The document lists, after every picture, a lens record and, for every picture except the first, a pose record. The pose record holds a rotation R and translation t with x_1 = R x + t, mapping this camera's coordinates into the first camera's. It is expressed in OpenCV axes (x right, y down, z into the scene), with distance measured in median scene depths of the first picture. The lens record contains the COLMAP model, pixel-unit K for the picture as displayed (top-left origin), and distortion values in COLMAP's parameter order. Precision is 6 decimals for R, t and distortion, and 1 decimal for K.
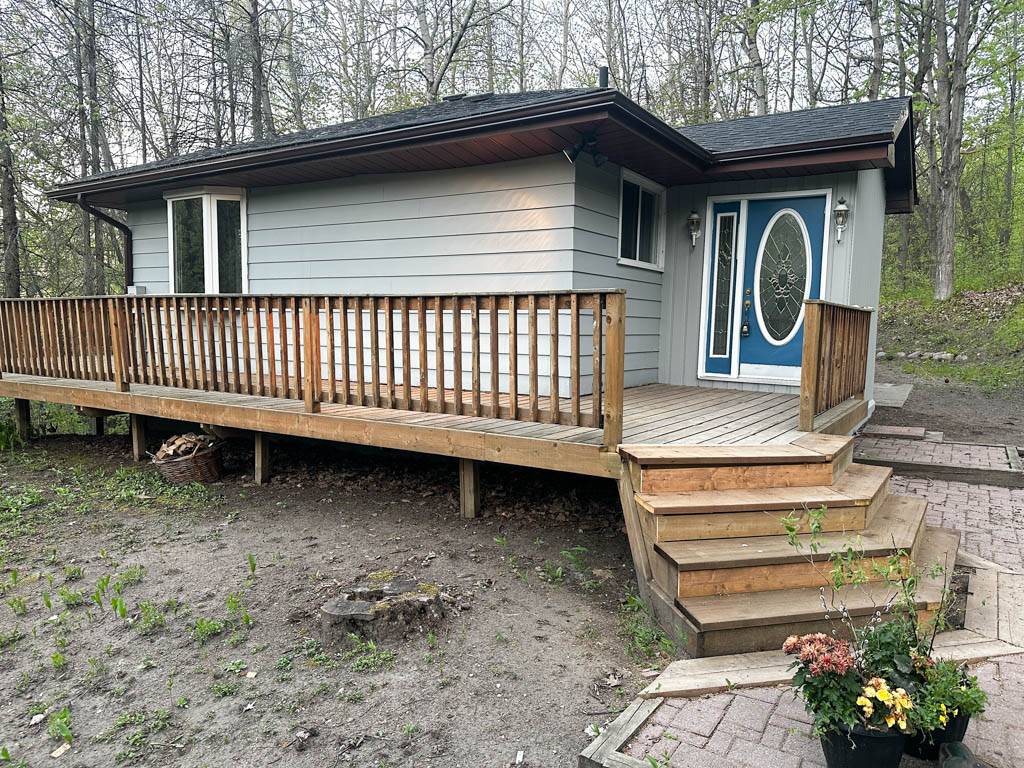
lens RADIAL K [[702.4, 0, 511.3], [0, 702.4, 393.2], [0, 0, 1]] dist [0.098875, -0.132948]
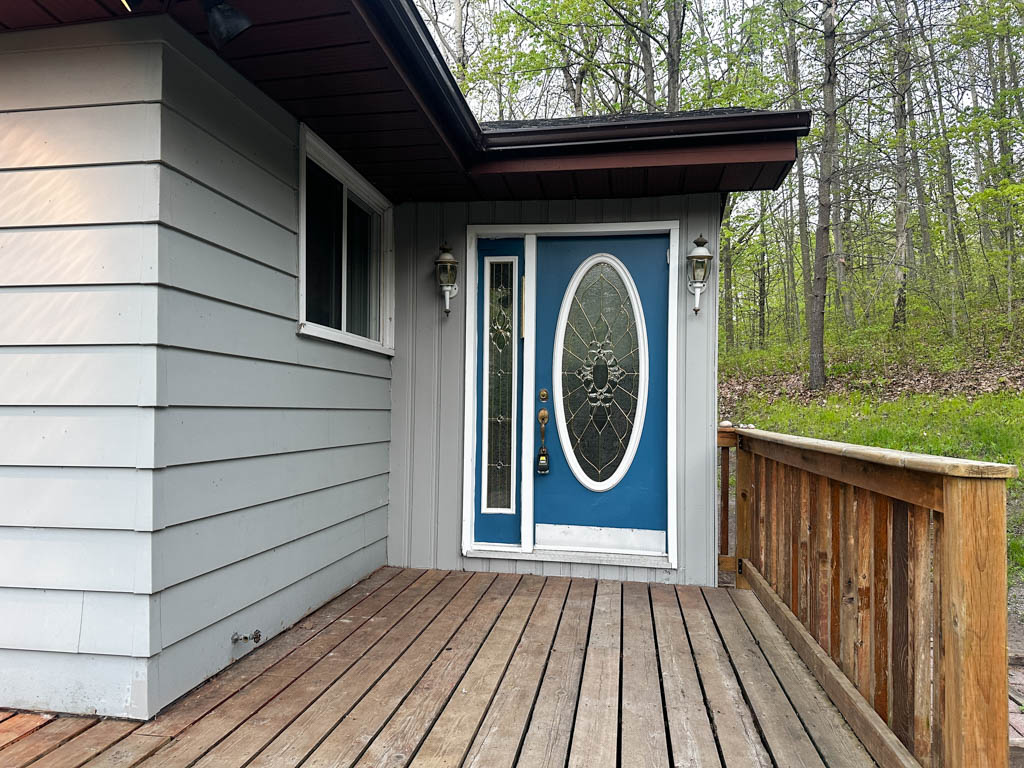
lens RADIAL K [[702.4, 0, 511.3], [0, 702.4, 393.2], [0, 0, 1]] dist [0.098875, -0.132948]
pose [[0.915616, -0.001683, 0.402051, 0.095851], [0.050275, 0.992621, -0.110341, -0.093443], [-0.398899, 0.121243, 0.908944, 0.559207]]
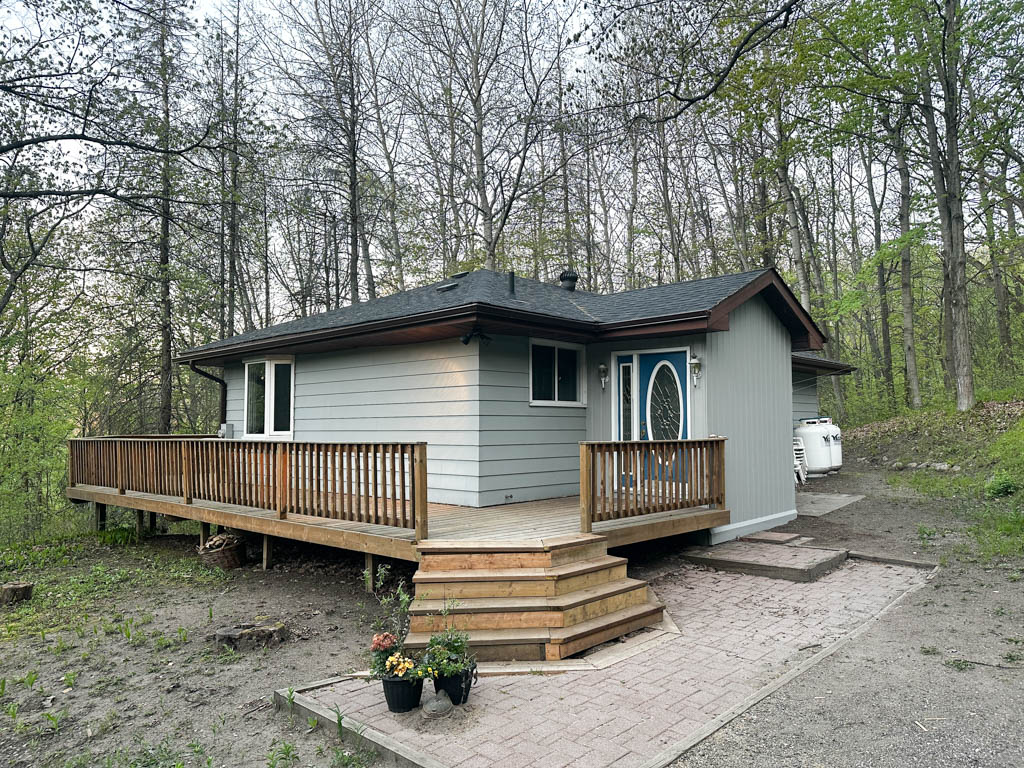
lens RADIAL K [[702.4, 0, 511.3], [0, 702.4, 393.2], [0, 0, 1]] dist [0.098875, -0.132948]
pose [[0.981645, -0.028611, -0.188561, 0.375375], [0.000553, 0.989106, -0.147201, -0.010903], [0.190718, 0.144395, 0.970967, -0.313882]]
